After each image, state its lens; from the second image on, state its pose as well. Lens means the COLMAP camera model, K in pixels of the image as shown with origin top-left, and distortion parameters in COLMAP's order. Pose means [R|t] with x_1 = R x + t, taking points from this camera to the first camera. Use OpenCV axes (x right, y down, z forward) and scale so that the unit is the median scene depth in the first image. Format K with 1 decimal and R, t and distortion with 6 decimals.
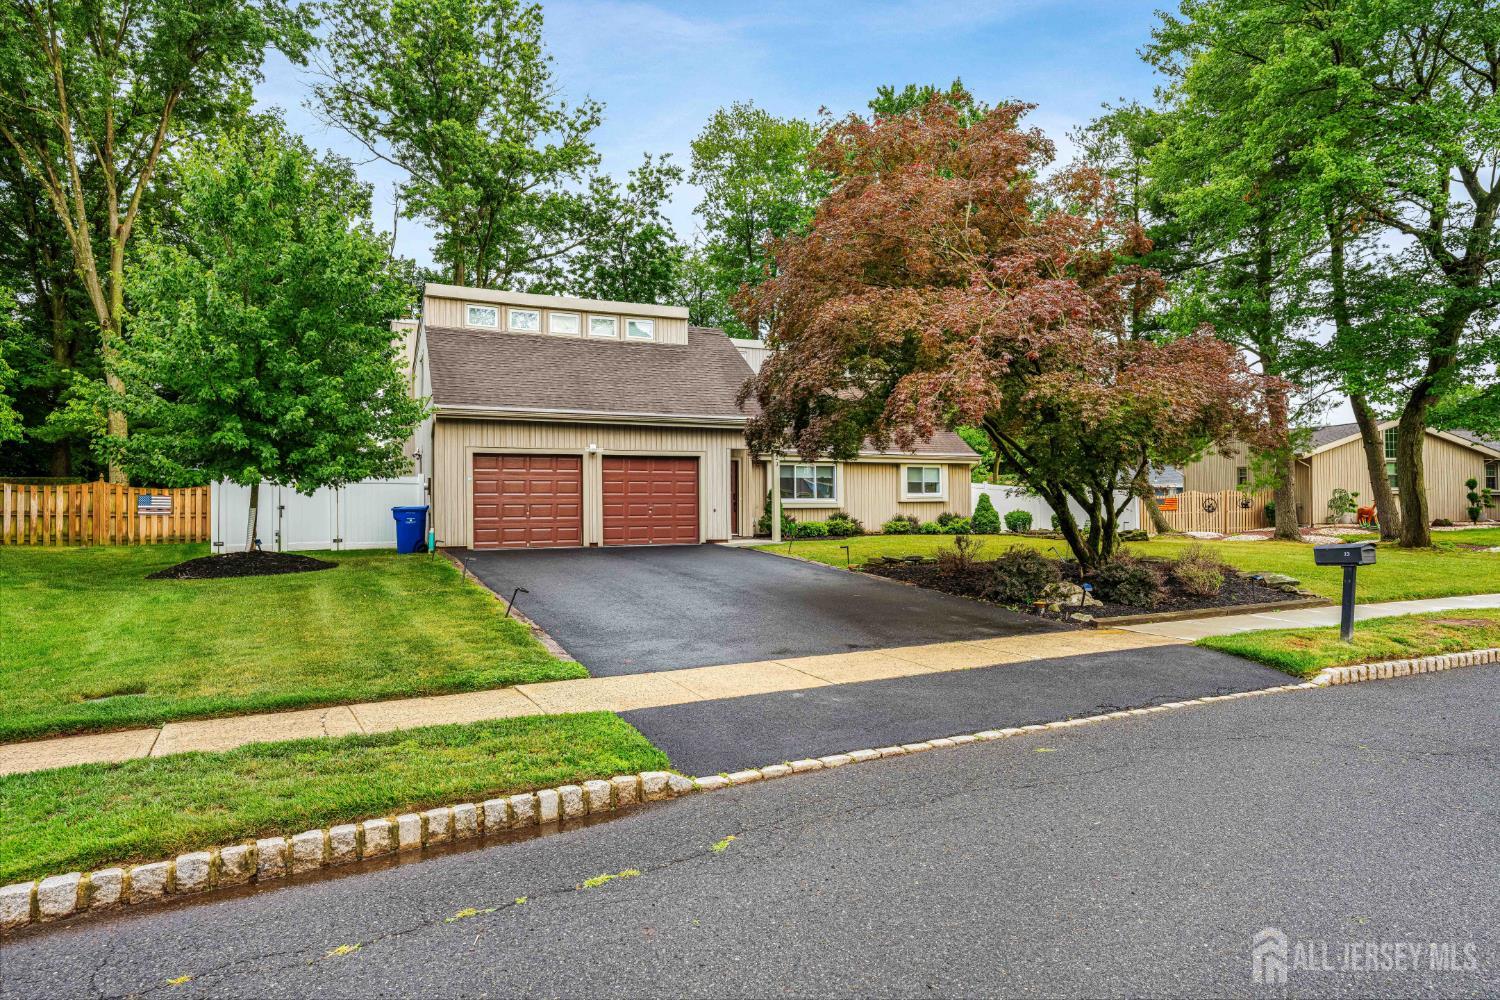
lens RADIAL K [[855.9, 0, 751.1], [0, 855.9, 481.8], [0, 0, 1]] dist [0.002217, 0.000072]
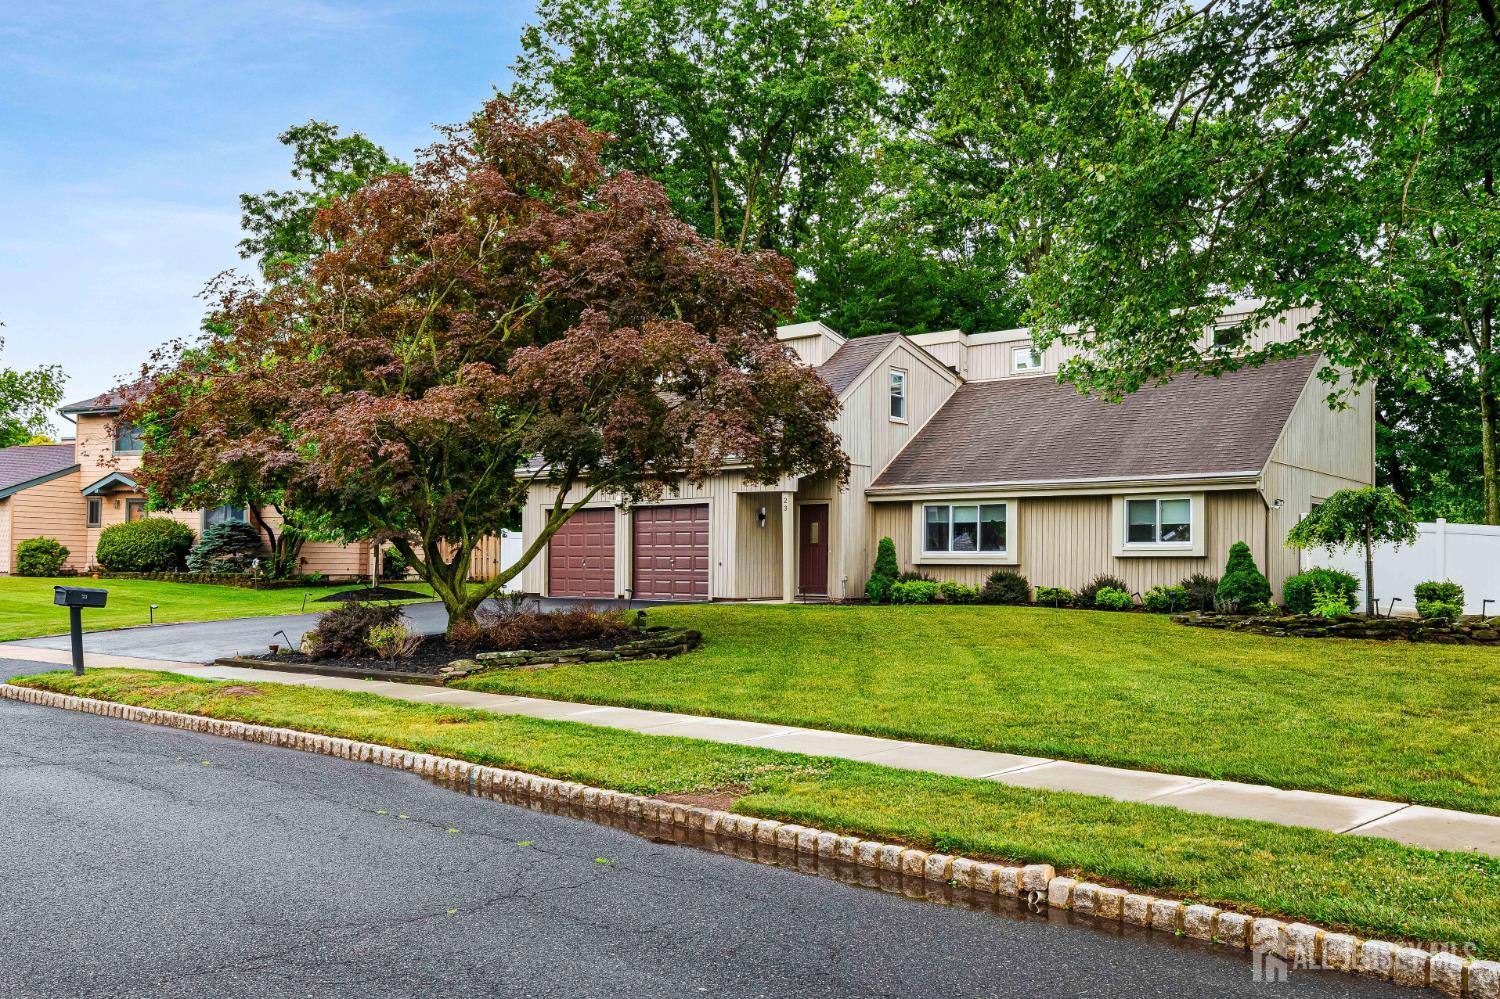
lens RADIAL K [[1341.8, 0, 750.0], [0, 1341.8, 499.5], [0, 0, 1]] dist [-0.001151, -0.000351]
pose [[0.433365, -0.039745, -0.900342, 0.989271], [0.010547, 0.999182, -0.039031, 0.017925], [0.901157, 0.007418, 0.433430, 0.352497]]
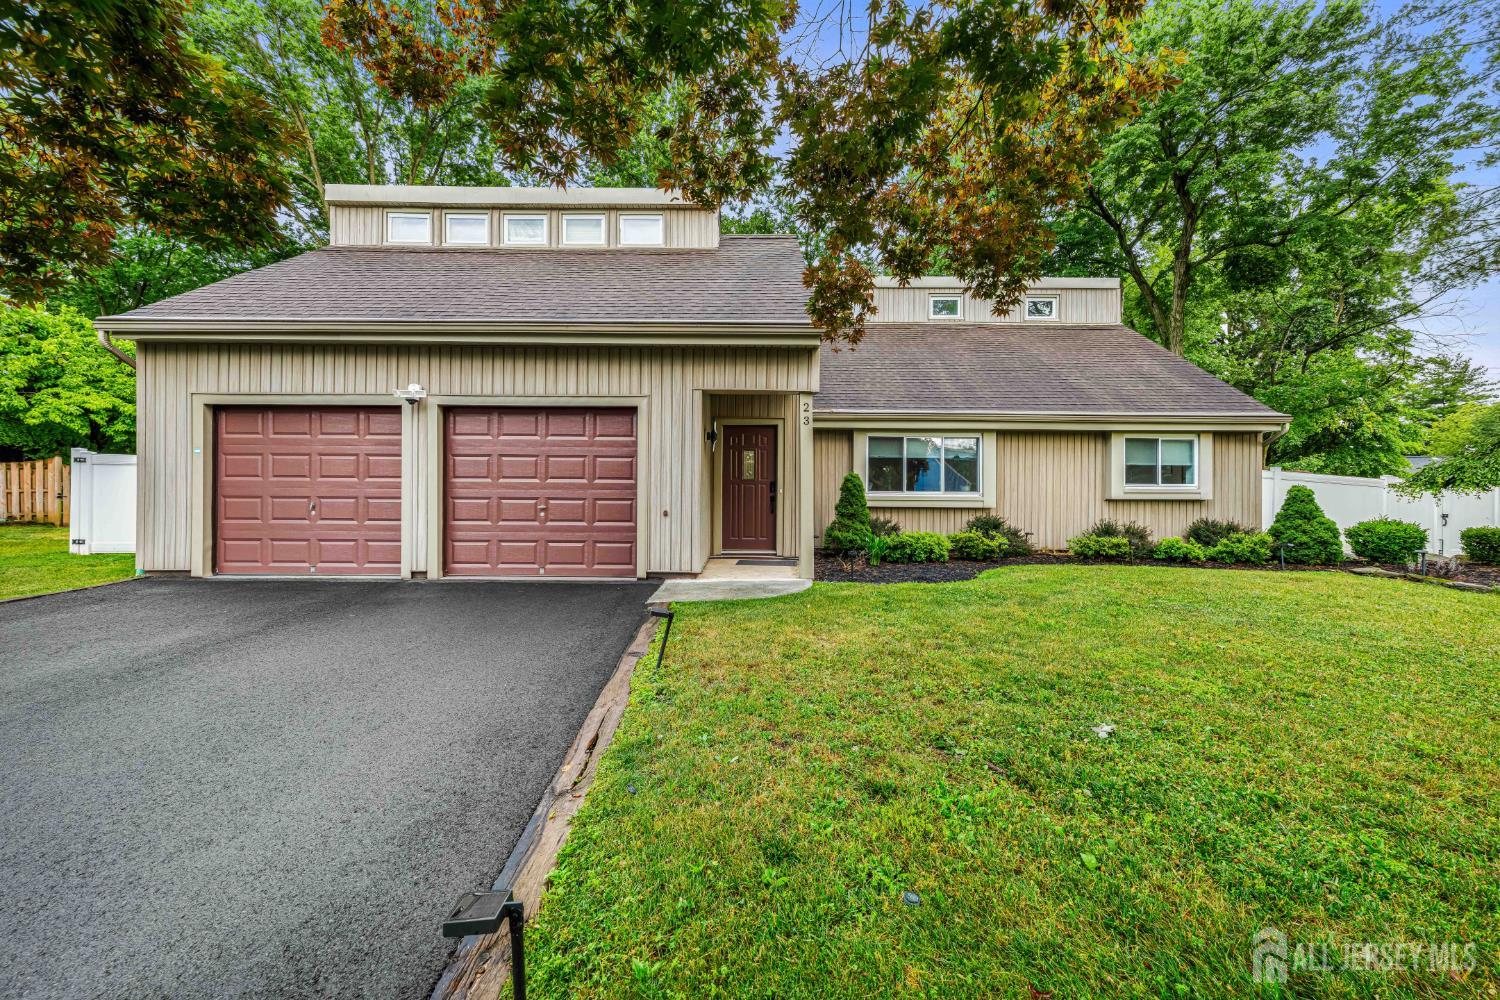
lens RADIAL K [[545.7, 0, 753.6], [0, 545.7, 487.1], [0, 0, 1]] dist [-0.002636, -0.000074]
pose [[0.913654, 0.007114, -0.406431, 0.109834], [-0.001472, 0.999898, 0.014191, 0.010938], [0.406491, -0.012367, 0.913571, 0.599194]]
